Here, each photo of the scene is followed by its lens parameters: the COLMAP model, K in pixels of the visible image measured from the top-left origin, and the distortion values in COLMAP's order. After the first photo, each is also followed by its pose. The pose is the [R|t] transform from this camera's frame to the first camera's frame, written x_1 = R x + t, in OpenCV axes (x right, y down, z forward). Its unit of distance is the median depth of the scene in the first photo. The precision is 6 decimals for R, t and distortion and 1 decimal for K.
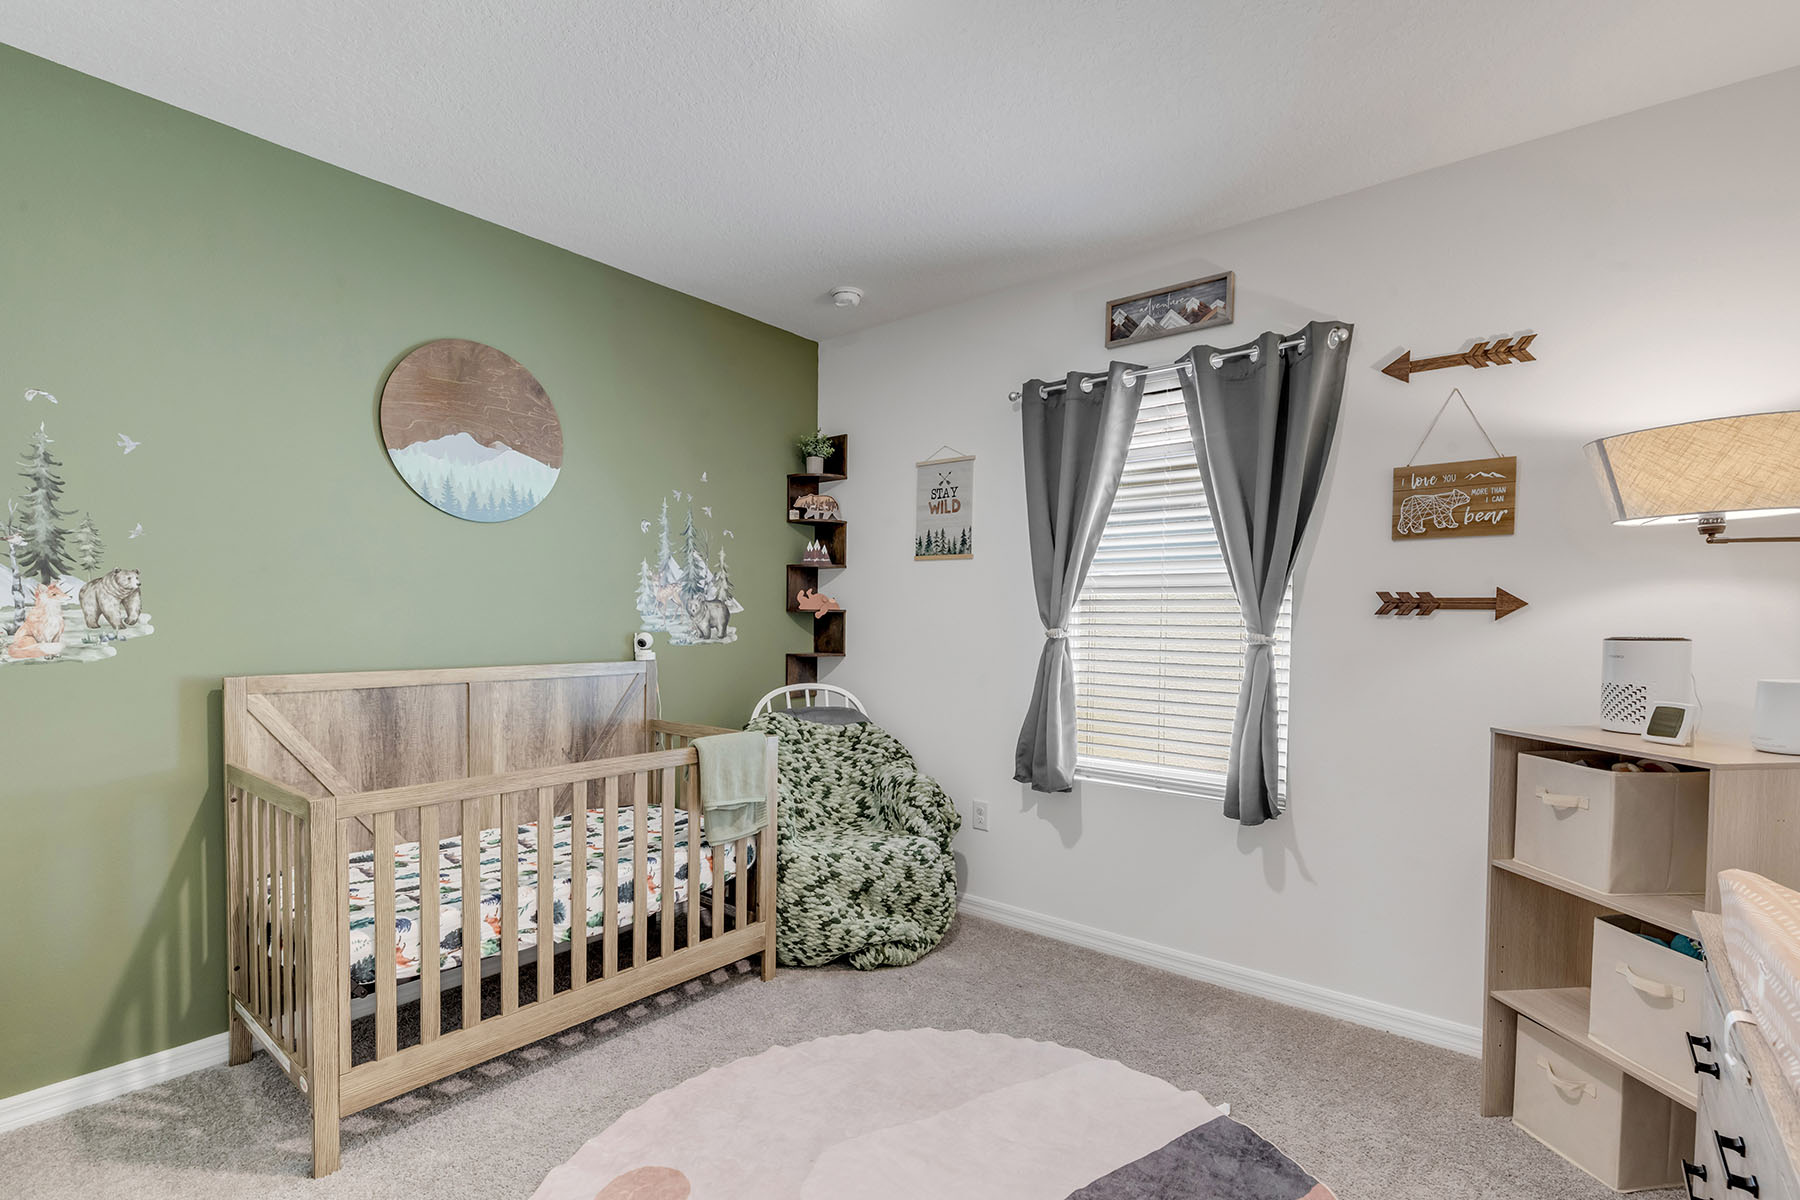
lens RADIAL K [[831.4, 0, 893.8], [0, 831.4, 646.1], [0, 0, 1]] dist [0.001455, 0.000321]
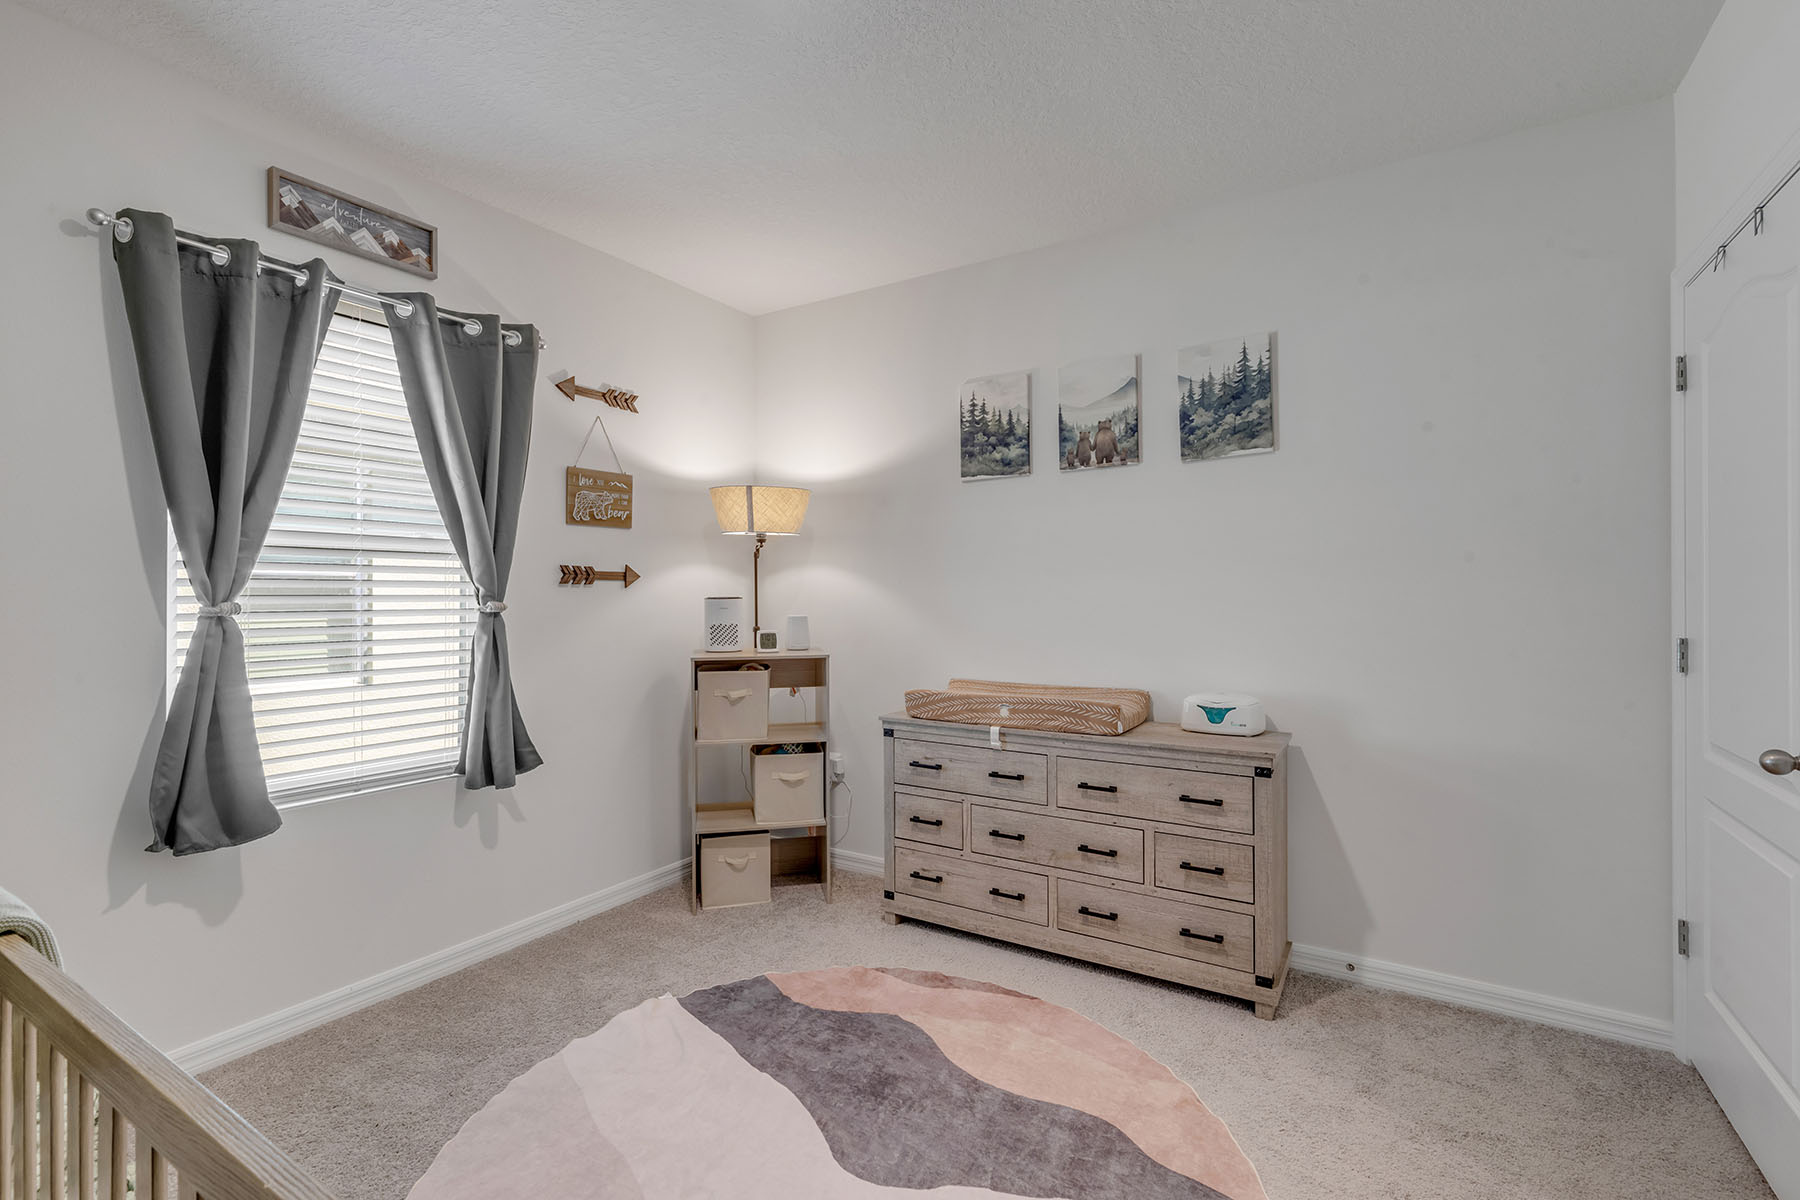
lens RADIAL K [[809.7, 0, 899.8], [0, 809.7, 598.4], [0, 0, 1]] dist [0.005856, 0.000023]
pose [[-0.129478, -0.014976, 0.991469, -0.576561], [0.038016, 0.999076, 0.020056, -0.018544], [-0.990853, 0.040289, -0.128789, 0.577081]]
